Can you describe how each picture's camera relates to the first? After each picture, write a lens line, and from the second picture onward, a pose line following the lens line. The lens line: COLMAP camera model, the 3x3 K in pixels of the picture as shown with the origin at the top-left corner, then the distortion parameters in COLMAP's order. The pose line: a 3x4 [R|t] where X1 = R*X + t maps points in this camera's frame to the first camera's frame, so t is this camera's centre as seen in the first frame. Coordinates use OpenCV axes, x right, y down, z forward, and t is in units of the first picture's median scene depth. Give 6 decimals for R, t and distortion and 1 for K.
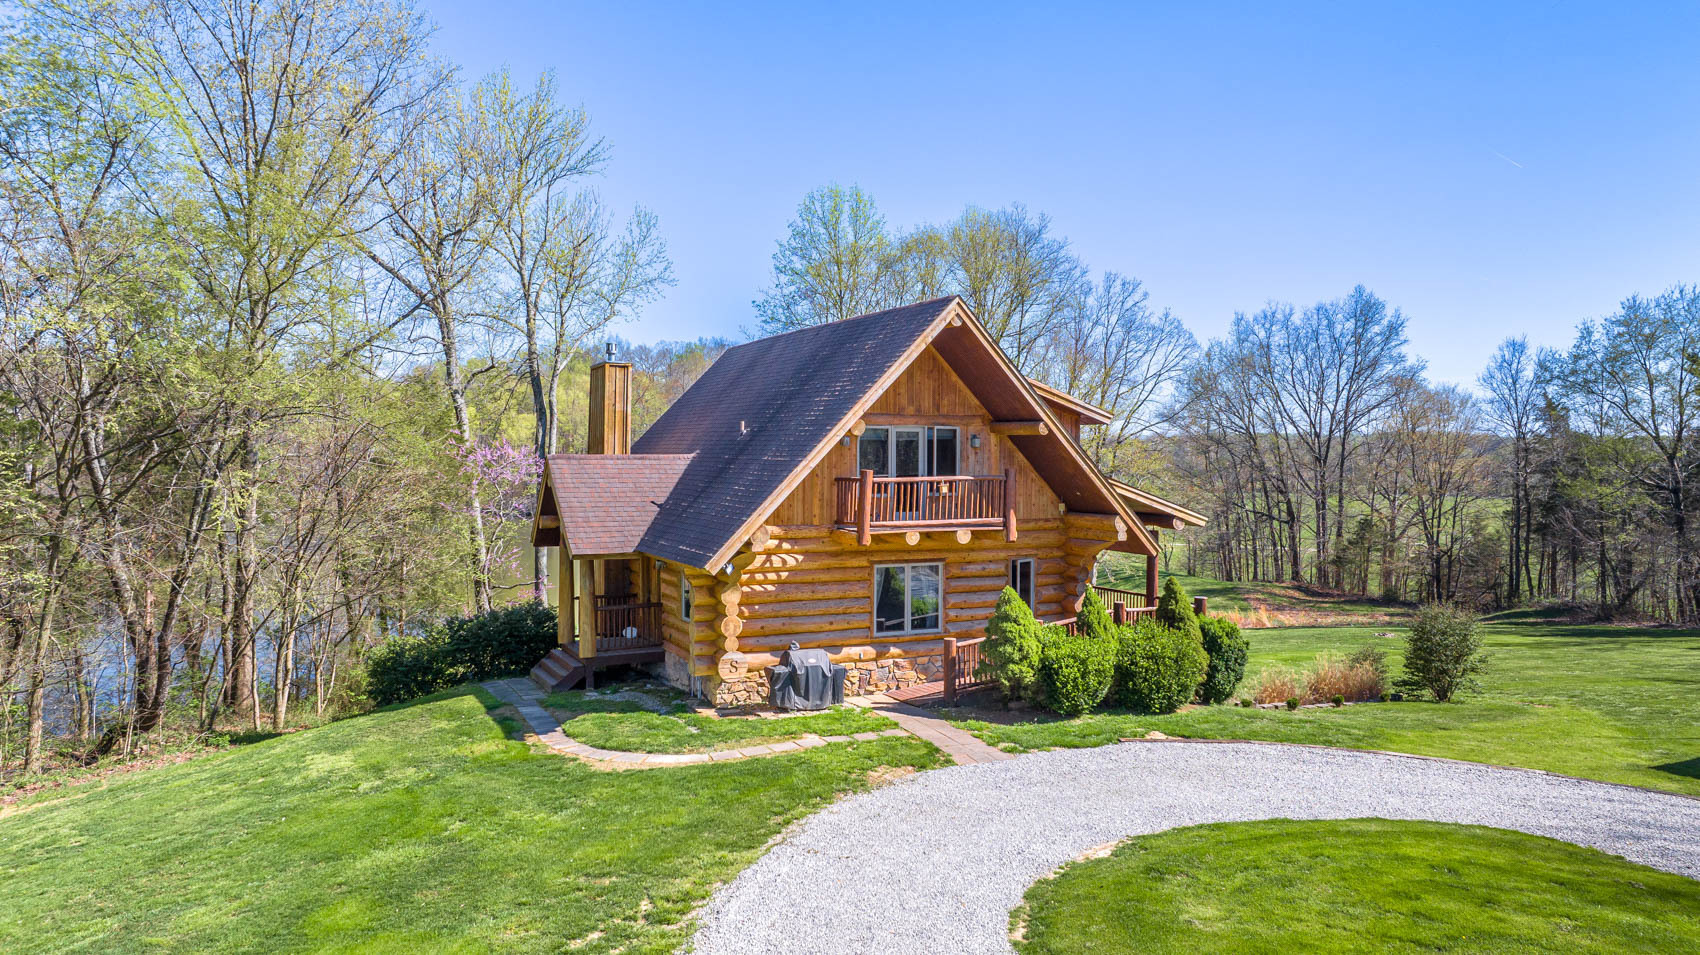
lens RADIAL K [[1193.0, 0, 850.0], [0, 1193.0, 477.5], [0, 0, 1]] dist [-0.009426, 0.000765]
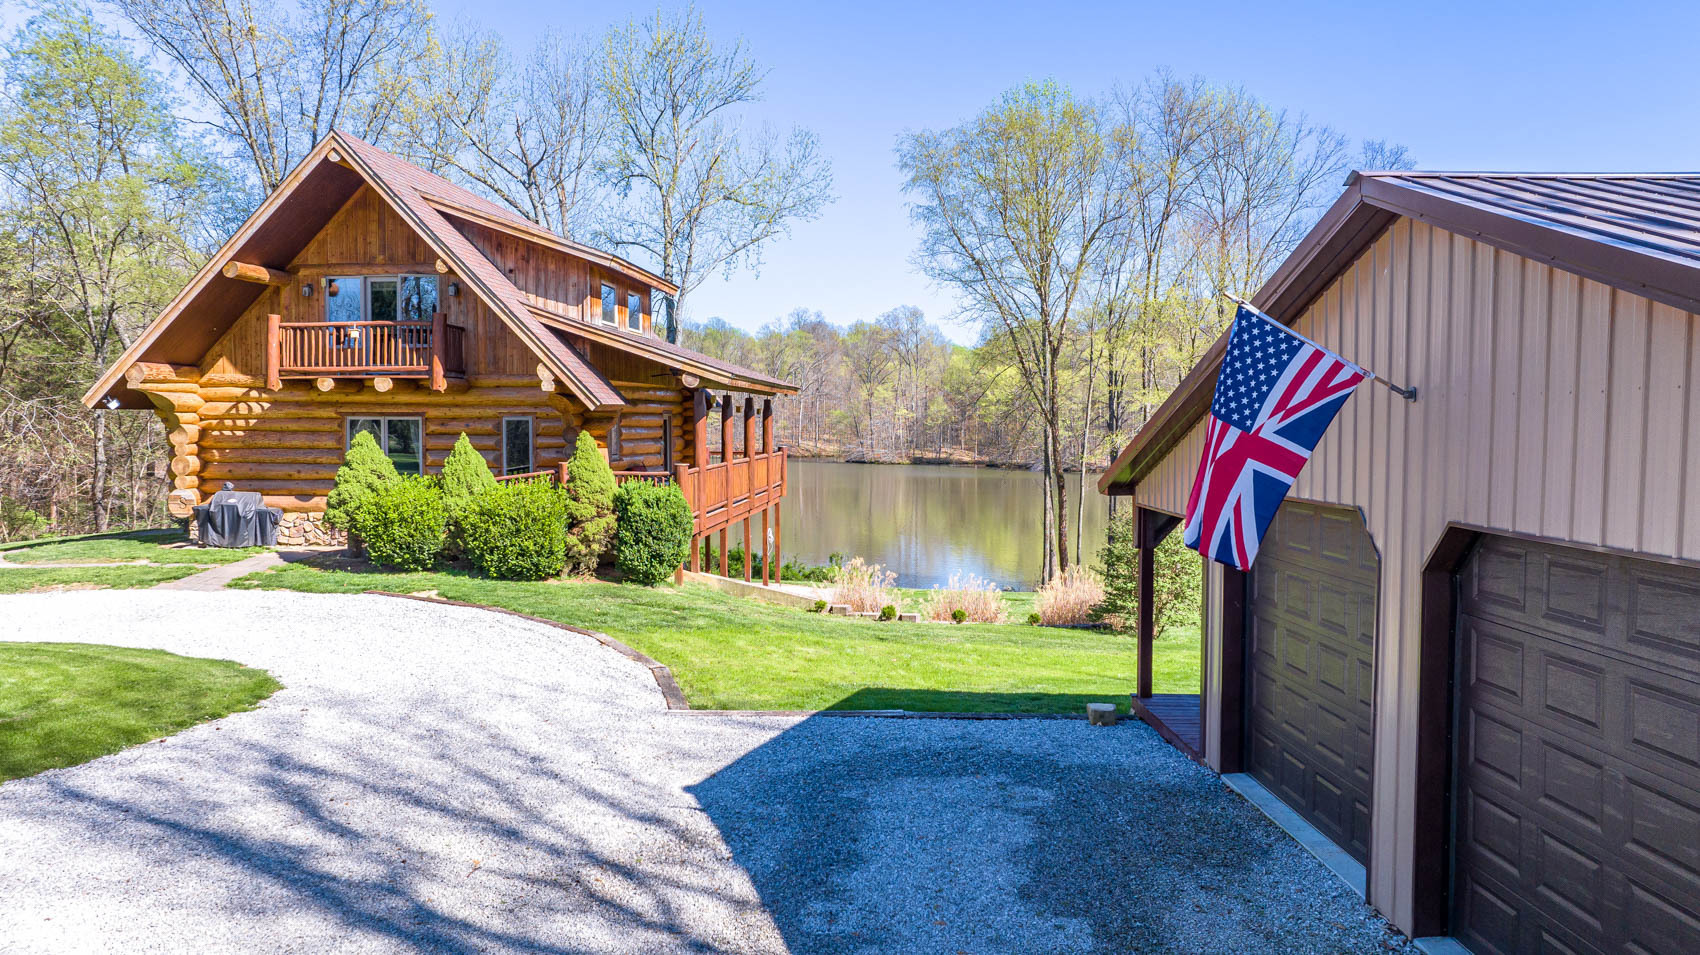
lens RADIAL K [[1196.7, 0, 846.6], [0, 1196.7, 477.8], [0, 0, 1]] dist [-0.036546, 0.062750]
pose [[0.858021, 0.024988, -0.513007, 0.911142], [-0.011387, 0.999496, 0.029640, 0.092336], [0.513489, -0.019590, 0.857873, 0.369211]]
